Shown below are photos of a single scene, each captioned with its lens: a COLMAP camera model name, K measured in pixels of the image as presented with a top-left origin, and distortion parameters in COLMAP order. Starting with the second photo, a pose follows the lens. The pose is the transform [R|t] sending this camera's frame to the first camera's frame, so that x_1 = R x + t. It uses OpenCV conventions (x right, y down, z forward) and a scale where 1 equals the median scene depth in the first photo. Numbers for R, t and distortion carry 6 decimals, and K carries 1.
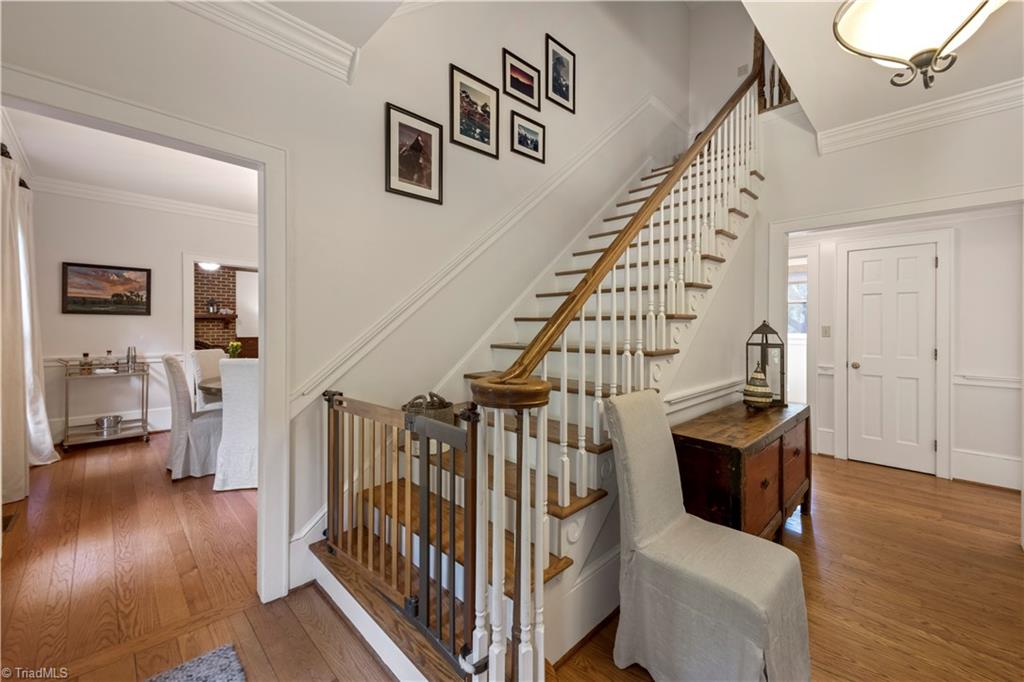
lens RADIAL K [[412.3, 0, 518.9], [0, 412.3, 332.4], [0, 0, 1]] dist [0.020093, -0.010609]
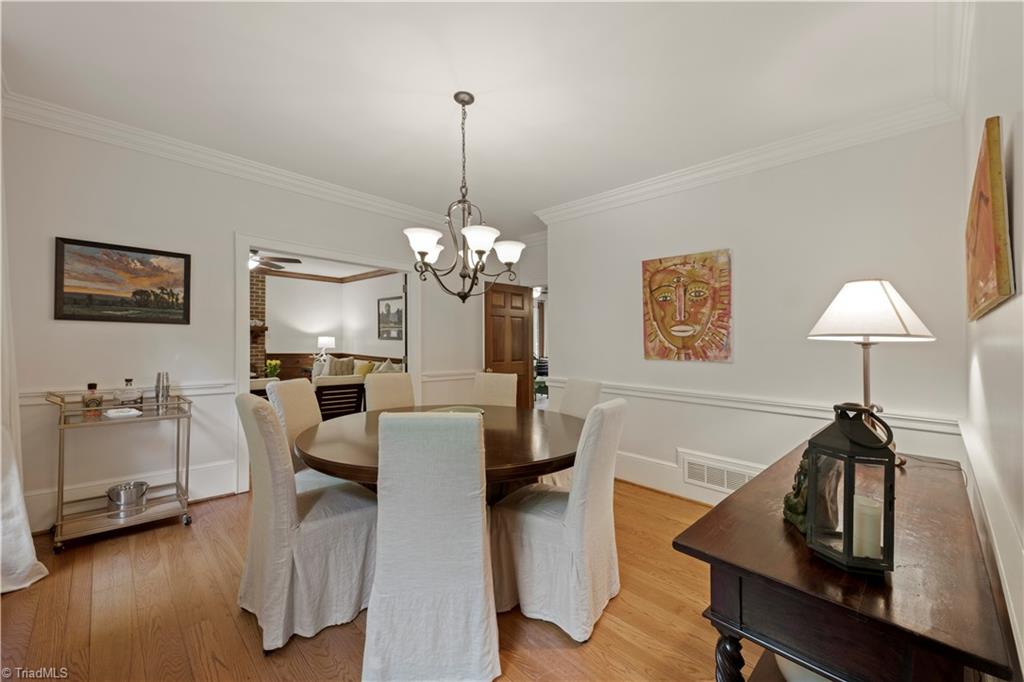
lens RADIAL K [[412.1, 0, 513.8], [0, 412.1, 350.3], [0, 0, 1]] dist [0.022820, -0.010416]
pose [[0.999891, 0.012170, -0.008335, -0.393170], [-0.012138, 0.999918, 0.003972, -0.009312], [0.008383, -0.003870, 0.999957, 0.369821]]
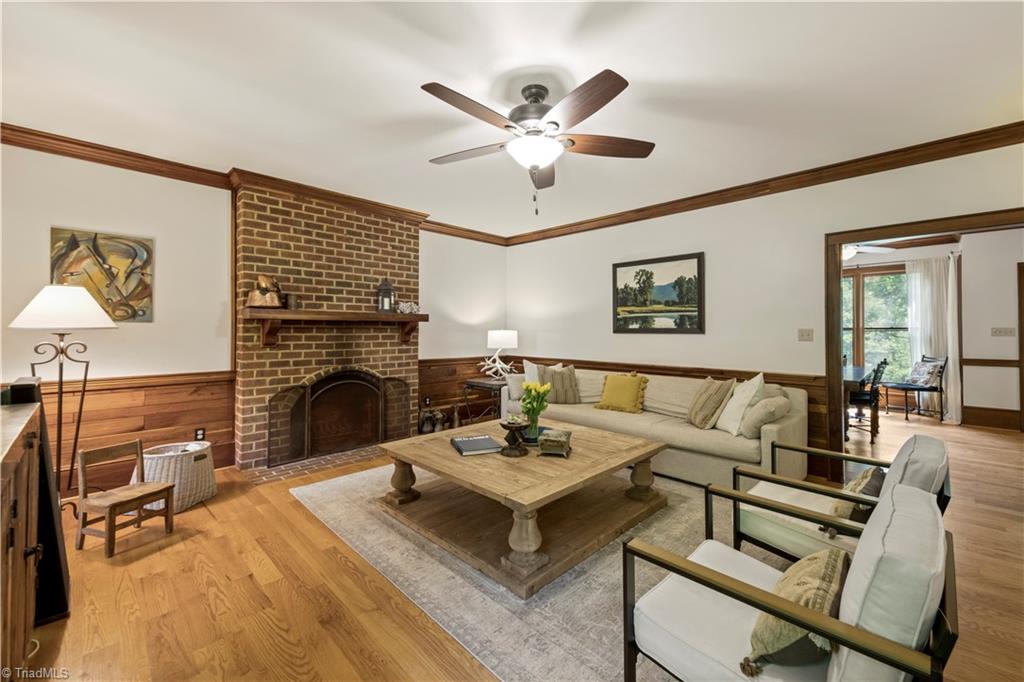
lens RADIAL K [[412.3, 0, 518.9], [0, 412.3, 332.4], [0, 0, 1]] dist [0.020093, -0.010609]
pose [[0.999992, -0.003375, 0.002208, -1.336534], [0.003416, 0.999815, -0.018912, -0.027741], [-0.002143, 0.018920, 0.999819, 1.199729]]
